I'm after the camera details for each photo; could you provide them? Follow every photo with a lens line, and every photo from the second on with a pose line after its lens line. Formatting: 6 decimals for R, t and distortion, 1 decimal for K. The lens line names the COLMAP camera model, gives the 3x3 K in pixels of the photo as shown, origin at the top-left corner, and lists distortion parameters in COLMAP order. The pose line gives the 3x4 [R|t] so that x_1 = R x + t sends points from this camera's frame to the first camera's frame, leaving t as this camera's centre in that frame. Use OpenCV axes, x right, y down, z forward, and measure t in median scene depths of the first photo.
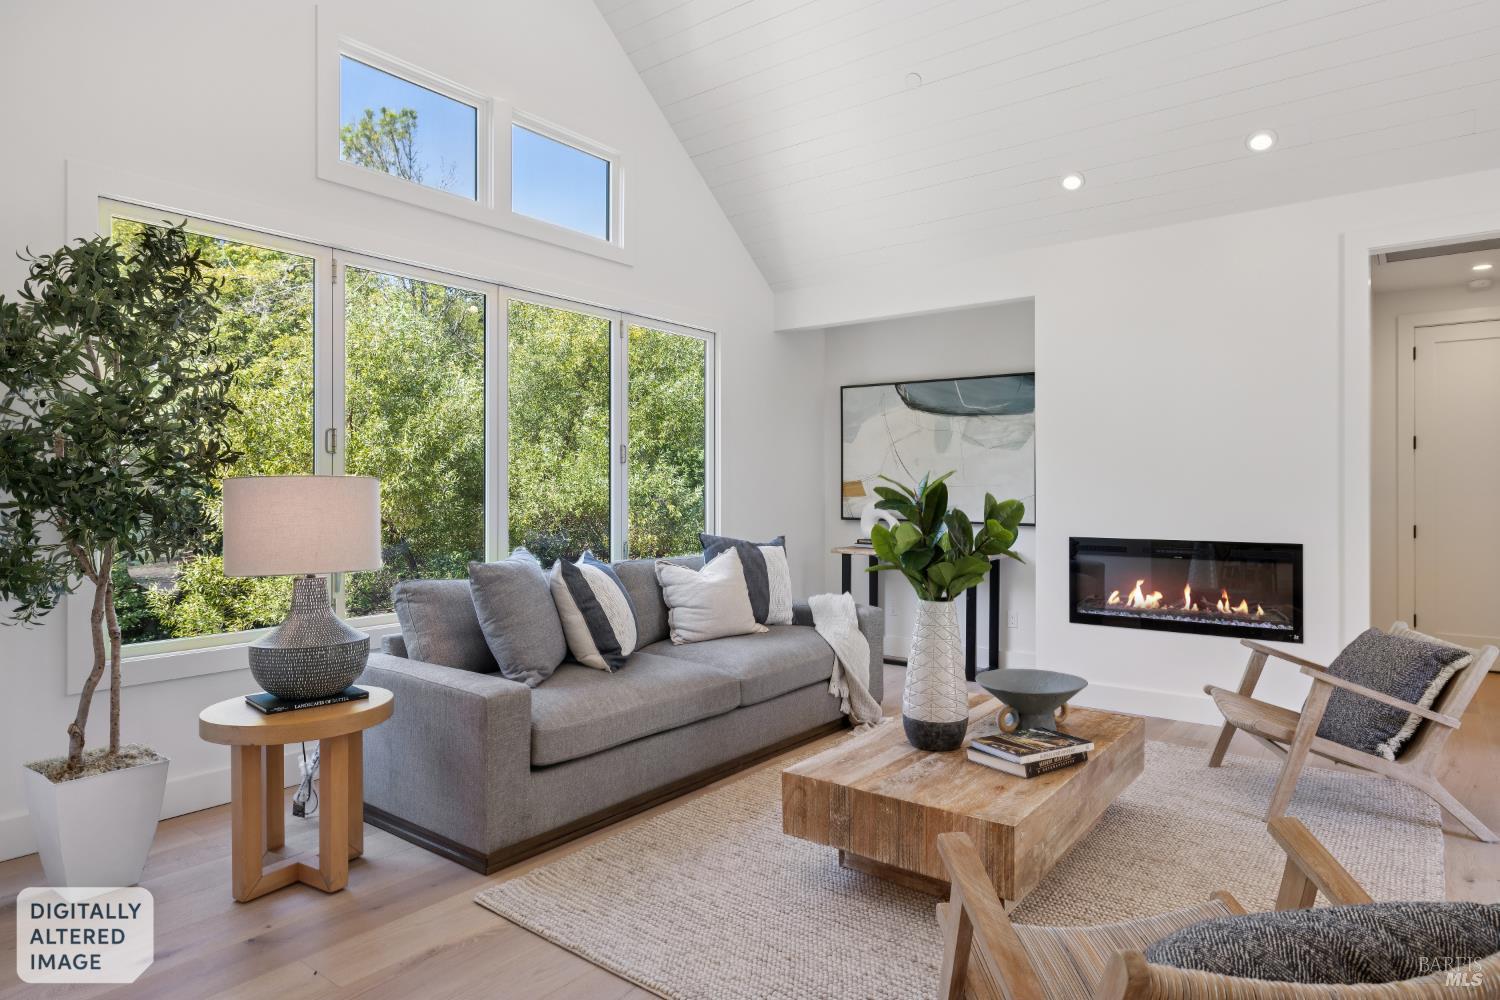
lens RADIAL K [[866.0, 0, 750.0], [0, 866.0, 500.0], [0, 0, 1]] dist [-0.000329, -0.000164]
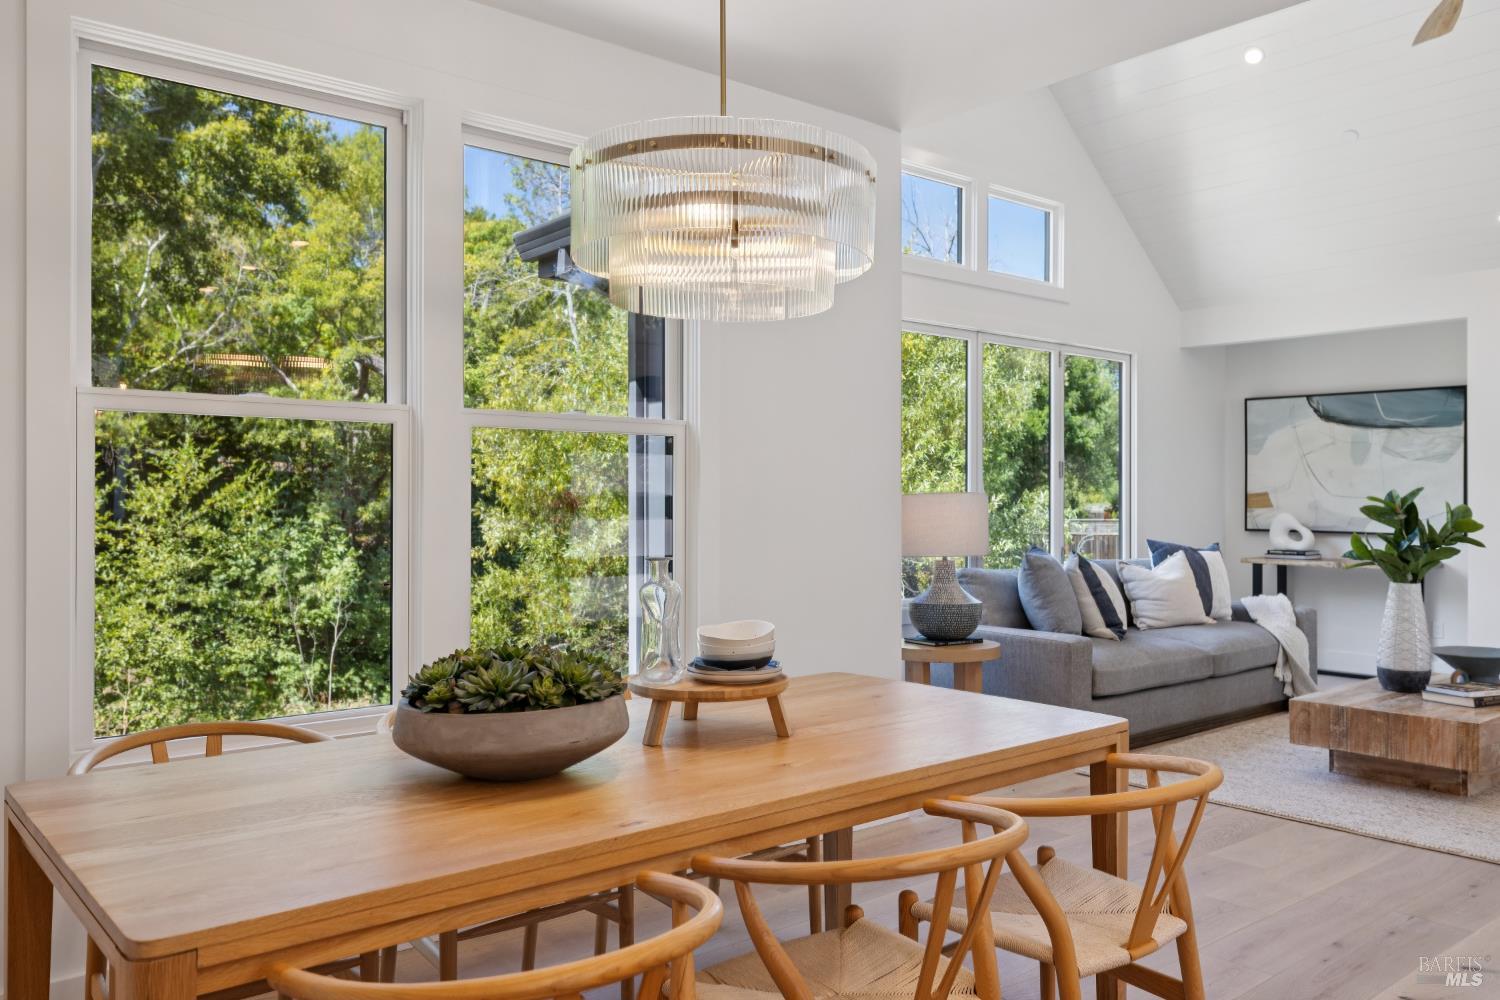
lens RADIAL K [[1136.0, 0, 750.0], [0, 1136.0, 500.0], [0, 0, 1]] dist [-0.005307, 0.010549]
pose [[0.976586, 0.000613, -0.215127, -0.262711], [-0.003106, 0.999932, -0.011250, 0.005528], [0.215105, 0.011655, 0.976521, -0.624836]]
